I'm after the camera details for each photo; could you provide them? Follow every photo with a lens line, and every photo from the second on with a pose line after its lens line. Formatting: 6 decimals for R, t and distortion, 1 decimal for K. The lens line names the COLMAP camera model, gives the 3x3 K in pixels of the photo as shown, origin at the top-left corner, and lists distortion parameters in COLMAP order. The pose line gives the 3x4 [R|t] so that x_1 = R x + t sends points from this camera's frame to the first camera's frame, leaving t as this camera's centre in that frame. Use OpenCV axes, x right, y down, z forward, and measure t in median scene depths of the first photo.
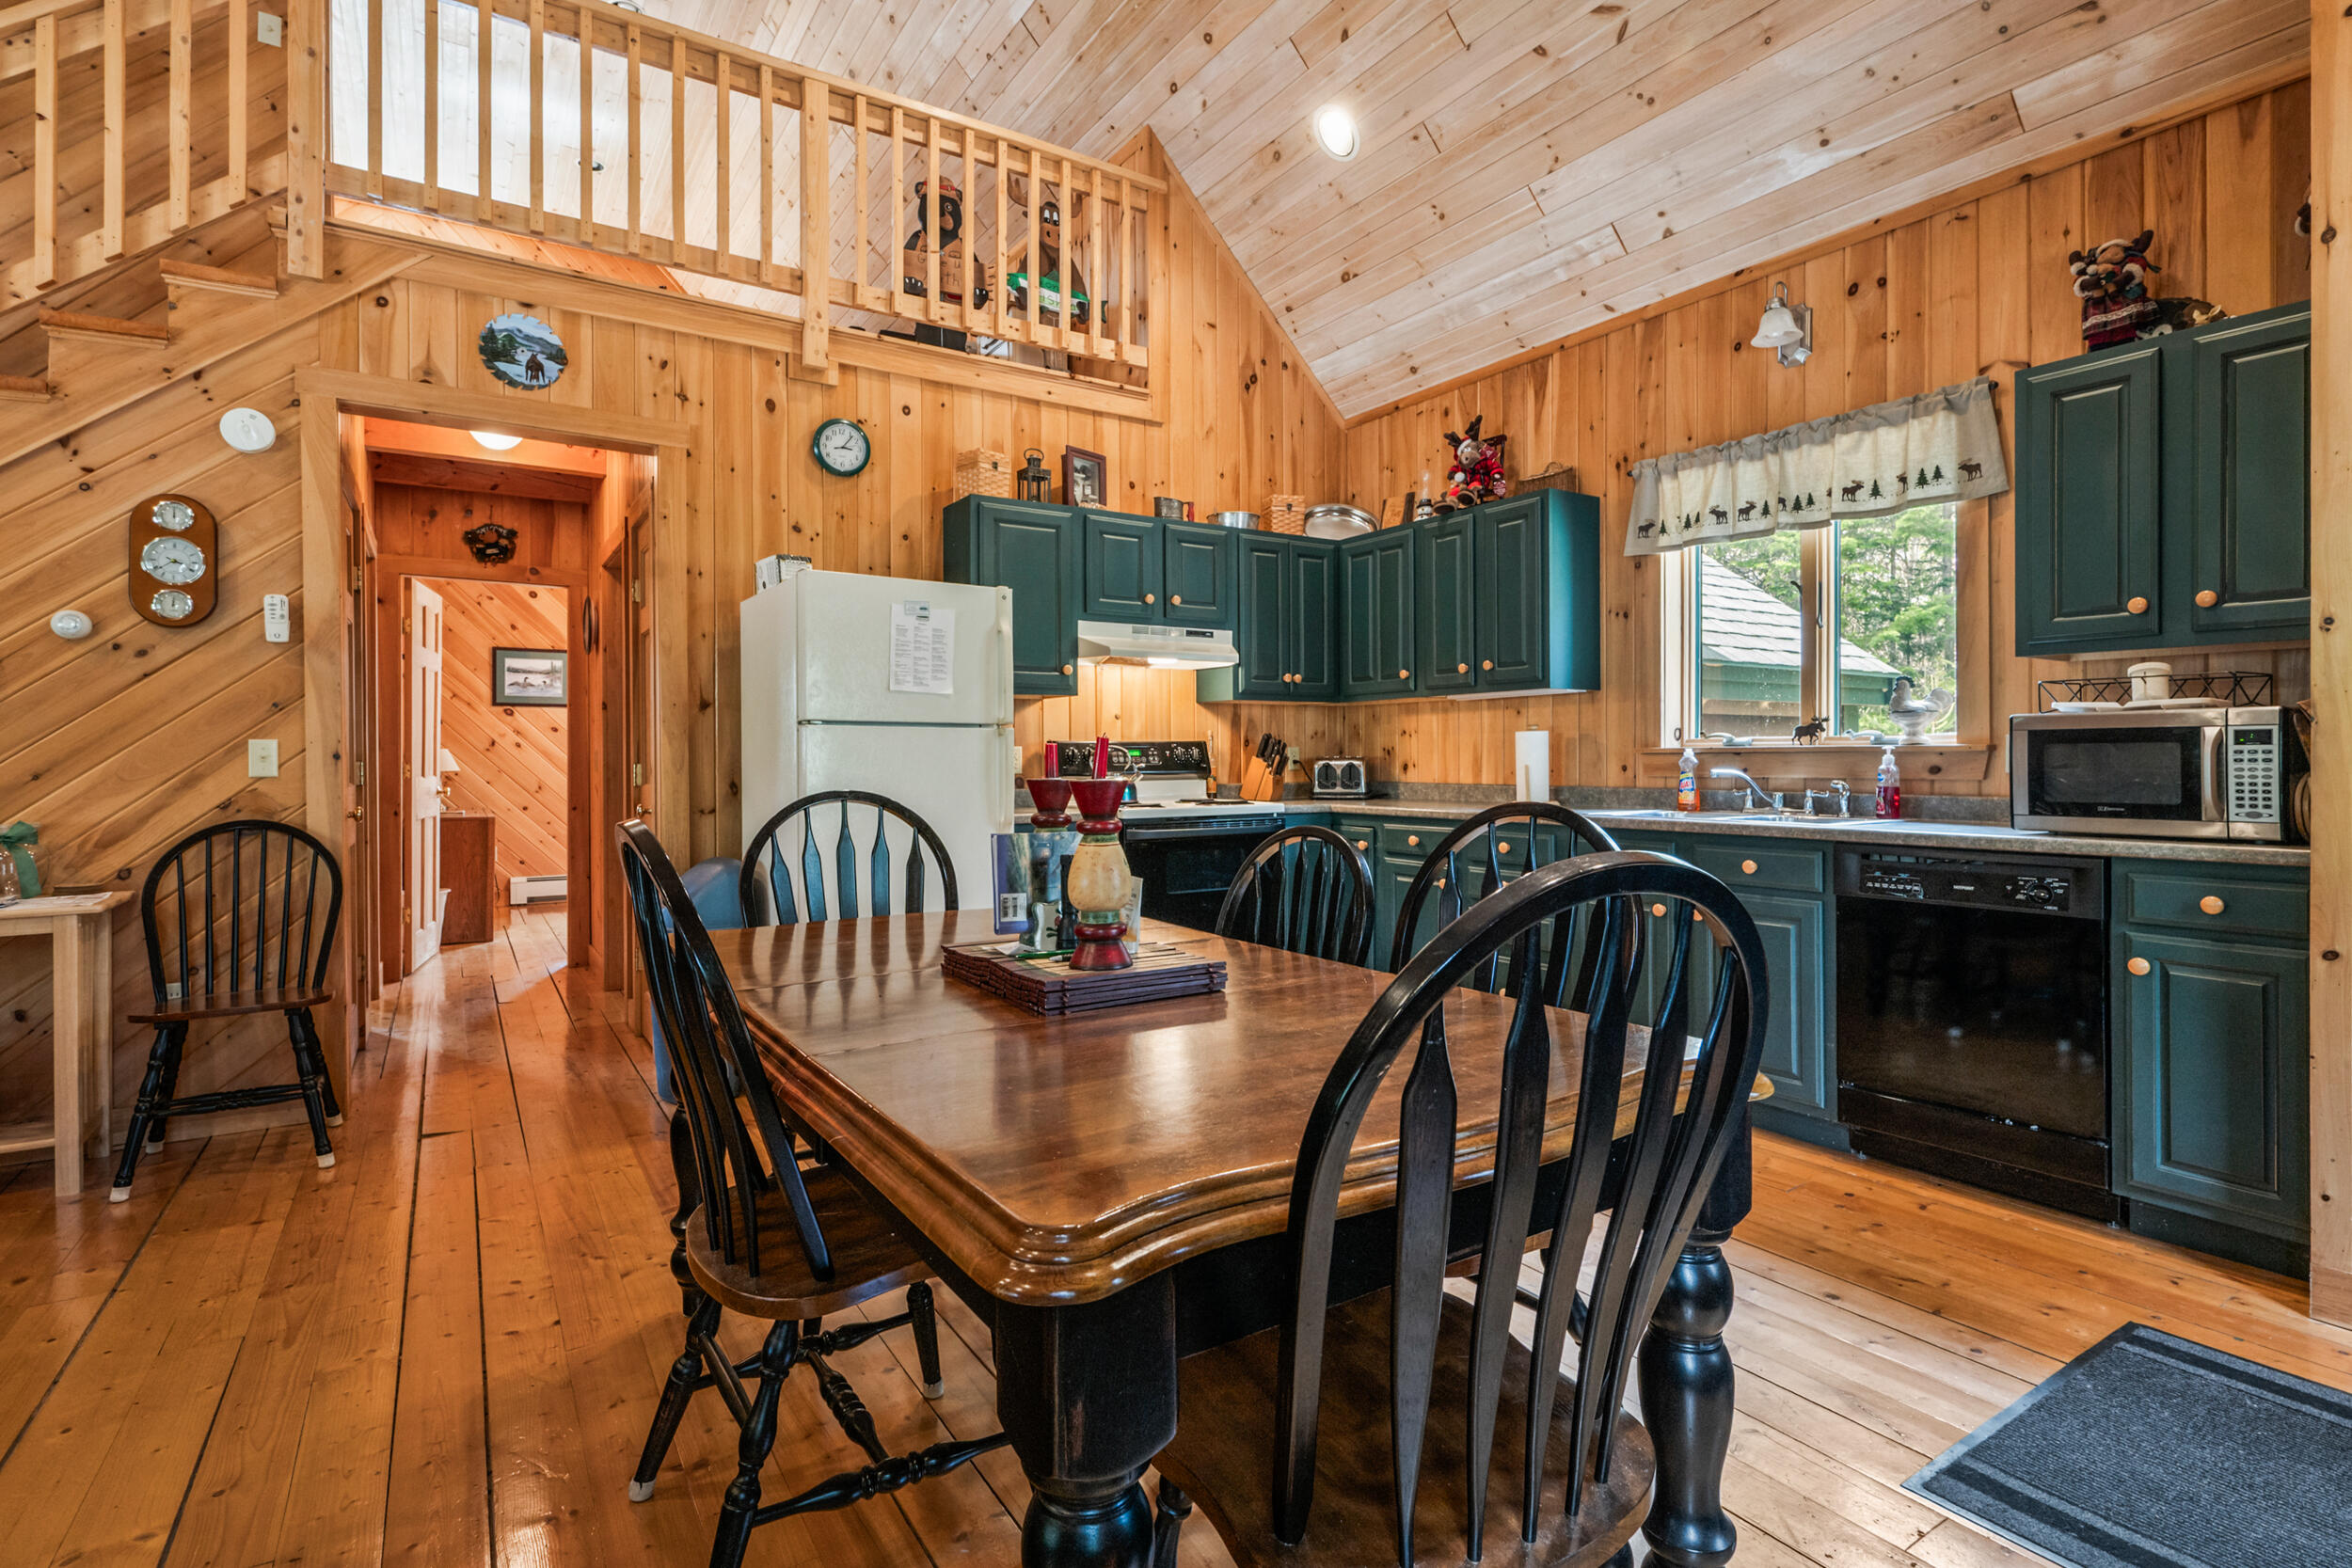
lens RADIAL K [[1145.0, 0, 1192.0], [0, 1145.0, 751.2], [0, 0, 1]] dist [-0.000342, -0.000738]
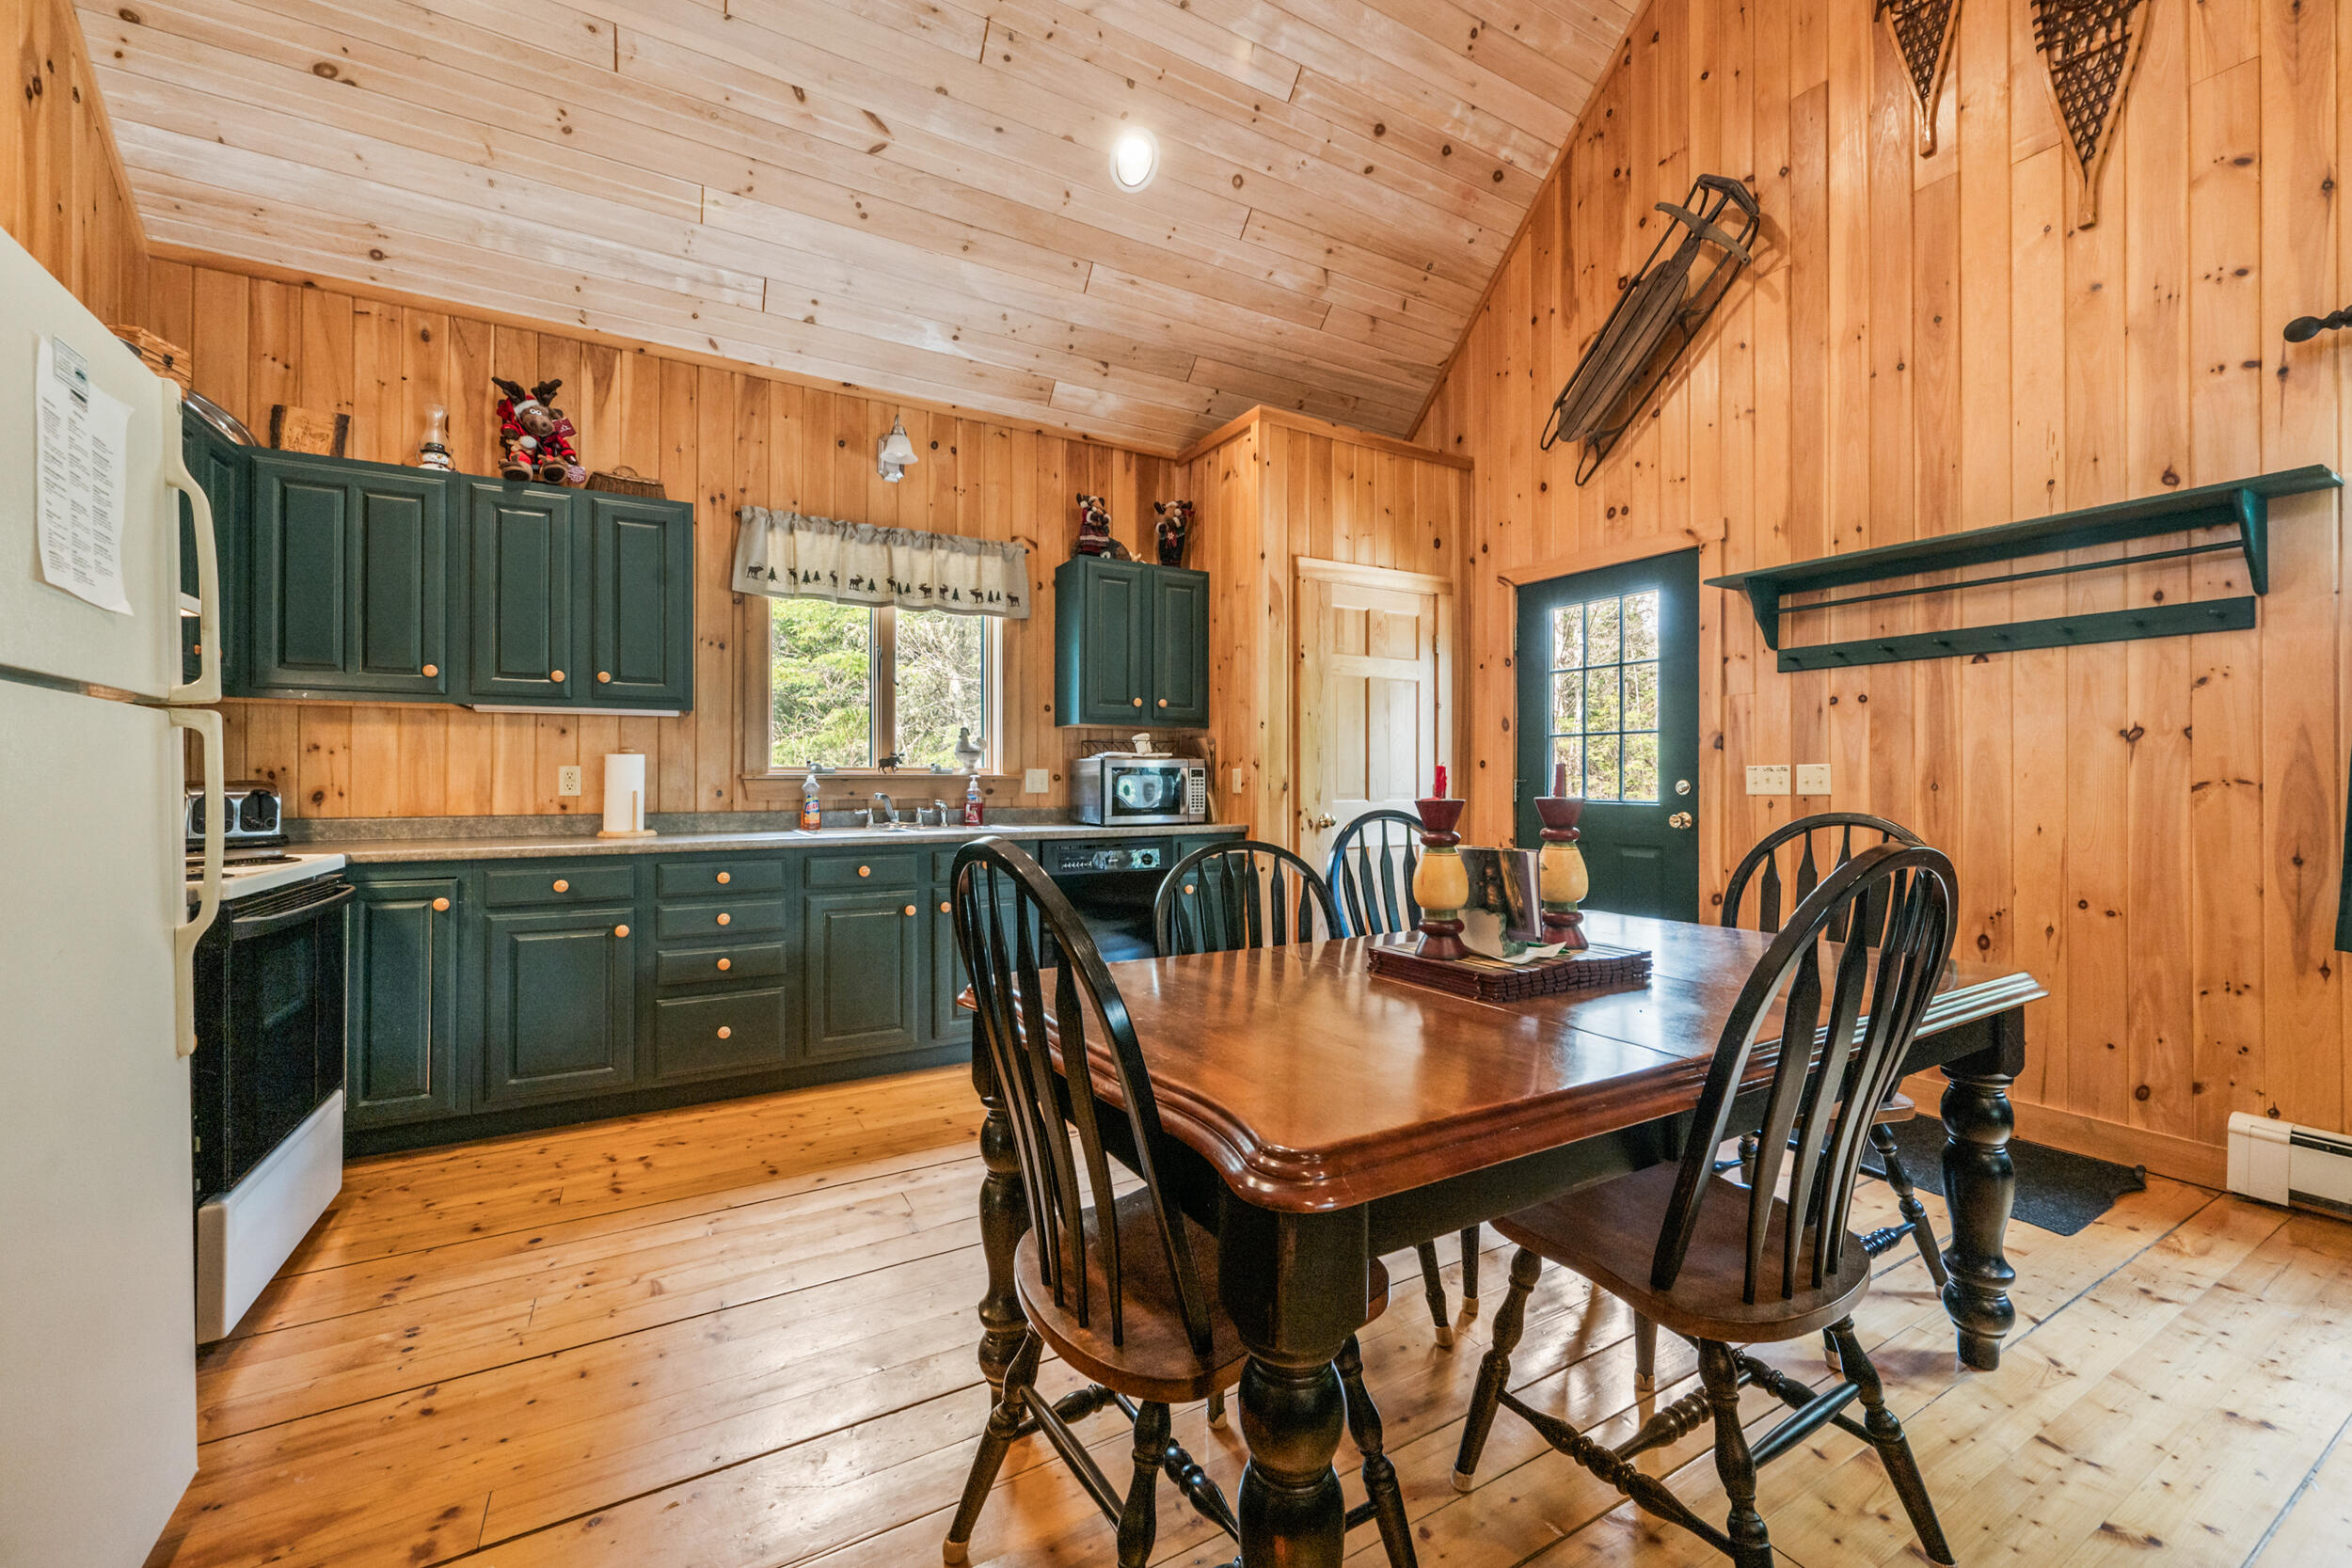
lens RADIAL K [[920.9, 0, 1187.2], [0, 920.9, 775.4], [0, 0, 1]] dist [-0.002051, -0.000479]
pose [[0.050265, 0.011323, 0.998672, -0.444806], [-0.004527, 0.999928, -0.011109, 0.006123], [-0.998726, -0.003963, 0.050313, 0.549234]]
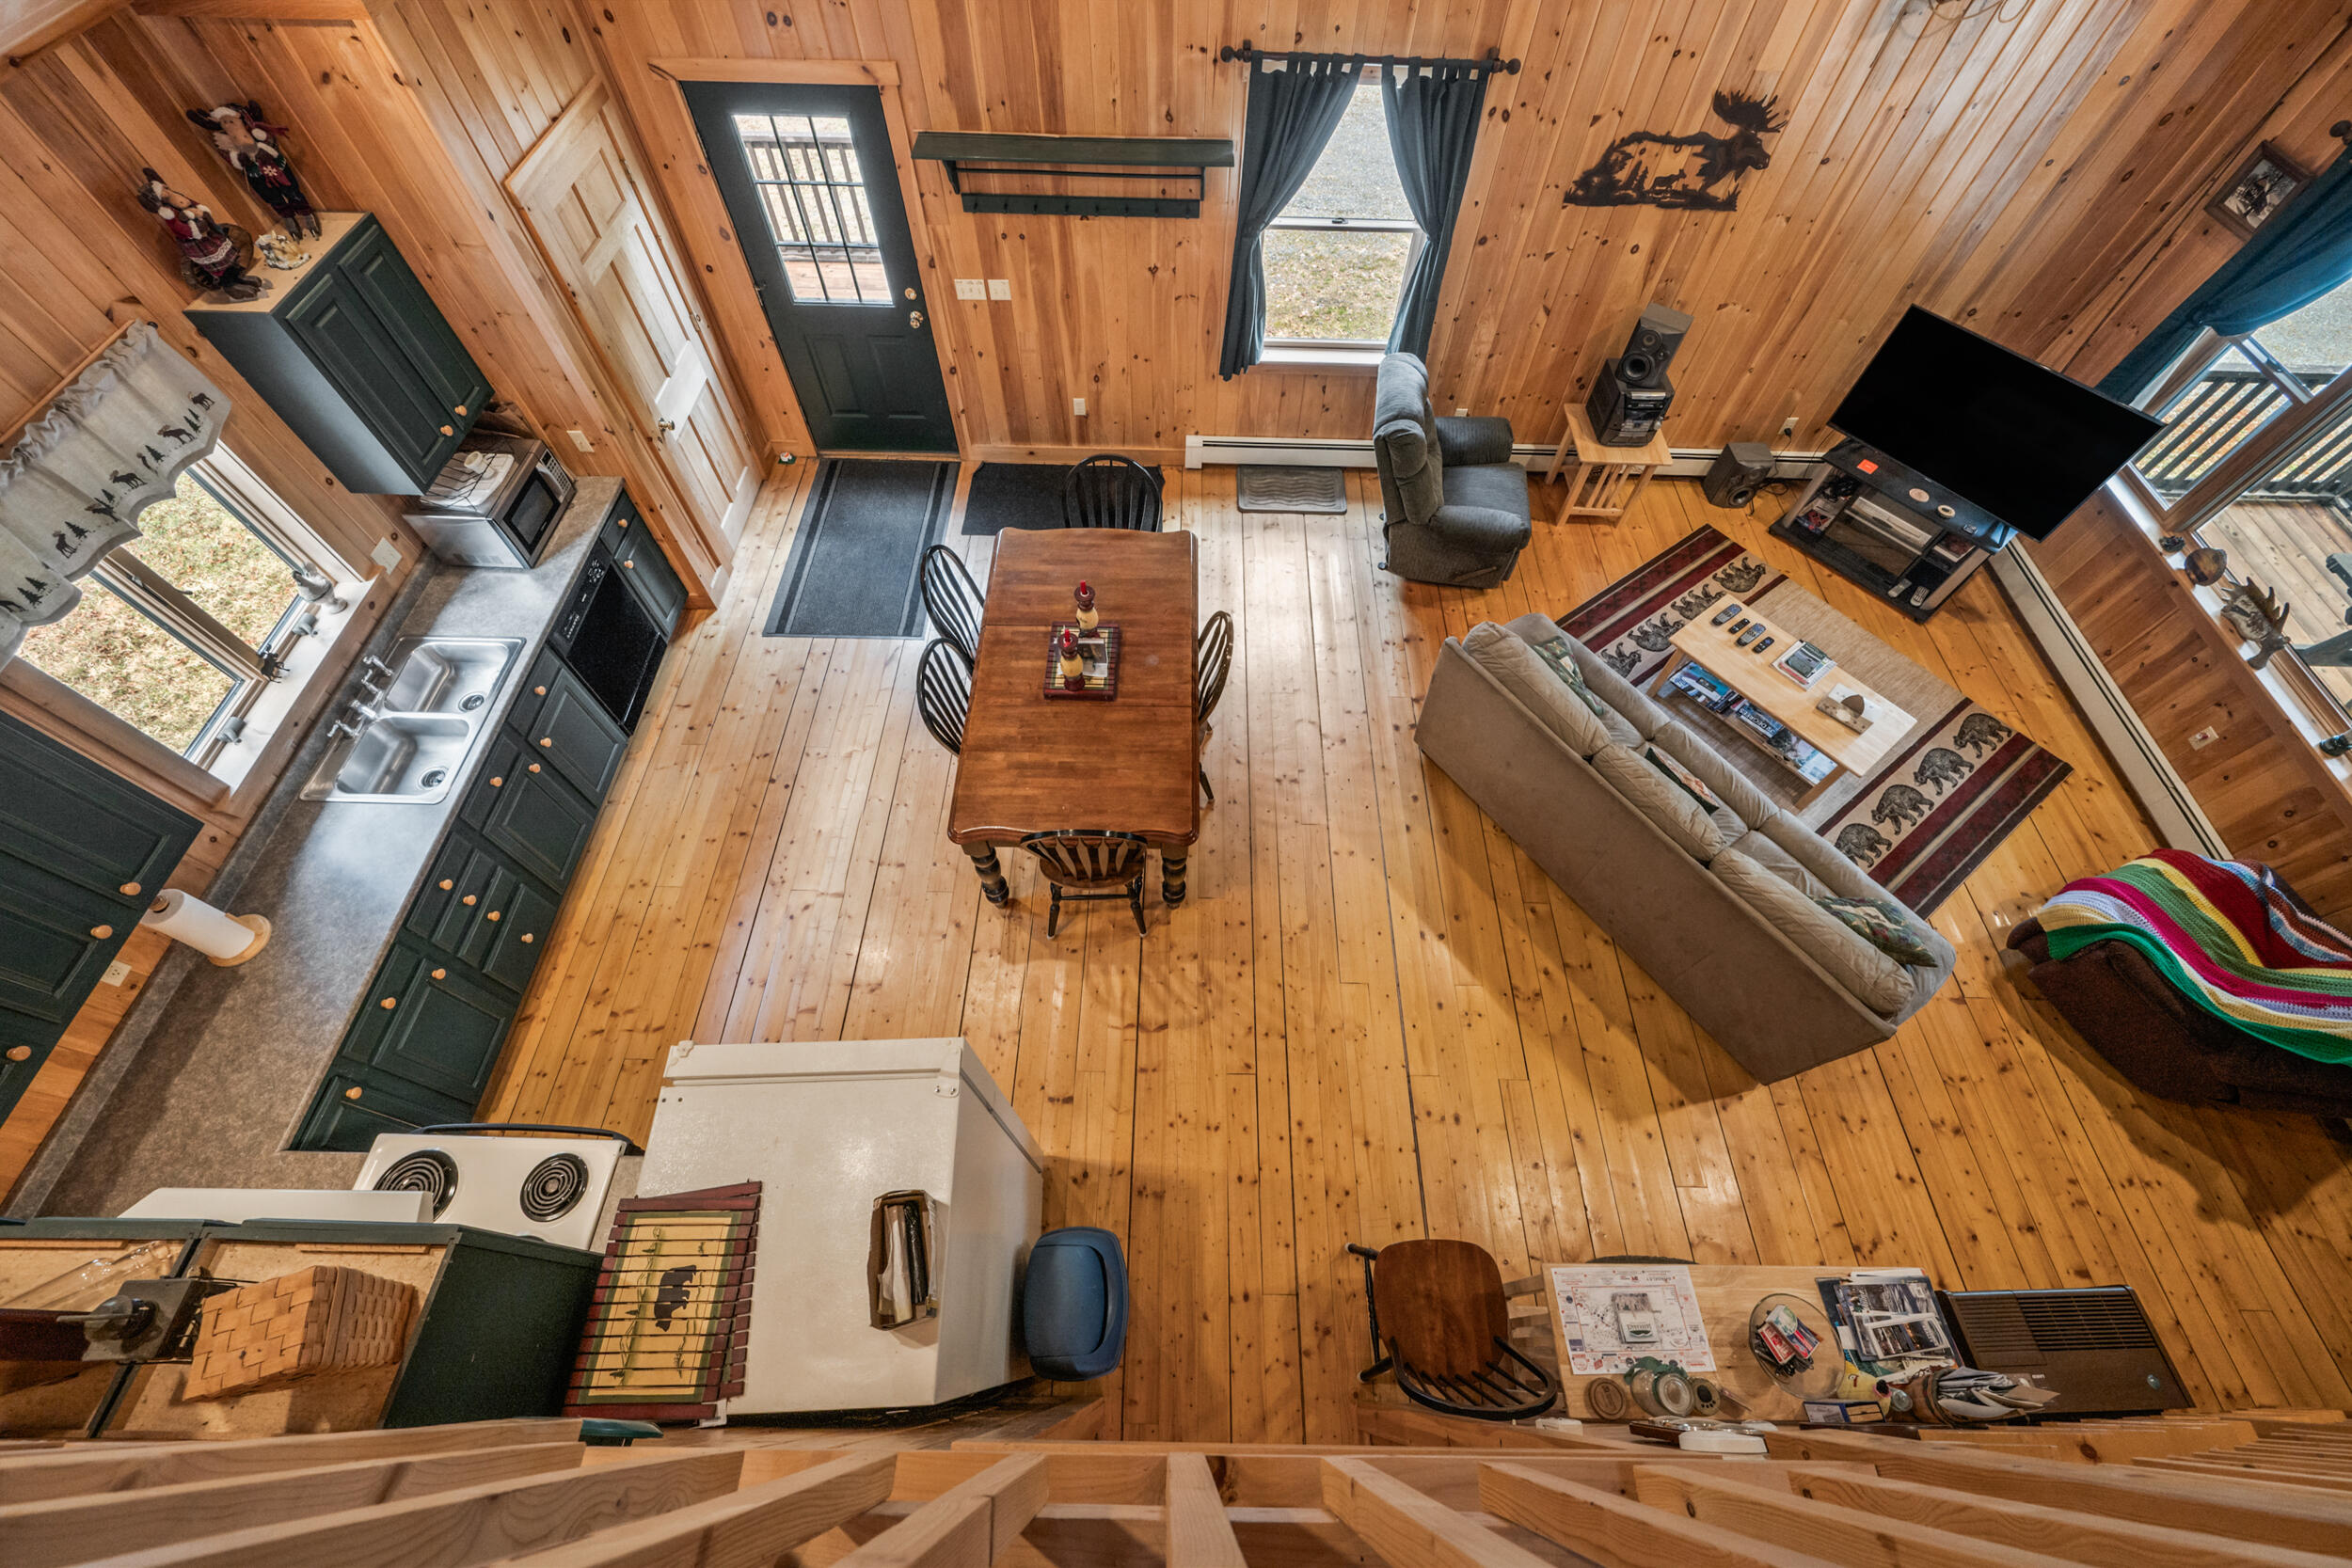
lens RADIAL K [[920.9, 0, 1179.6], [0, 920.9, 776.5], [0, 0, 1]] dist [-0.002051, -0.000479]
pose [[-0.829105, -0.475055, 0.294800, -0.463148], [-0.014745, 0.545679, 0.837865, -0.652209], [-0.558898, 0.690331, -0.459430, 0.894132]]
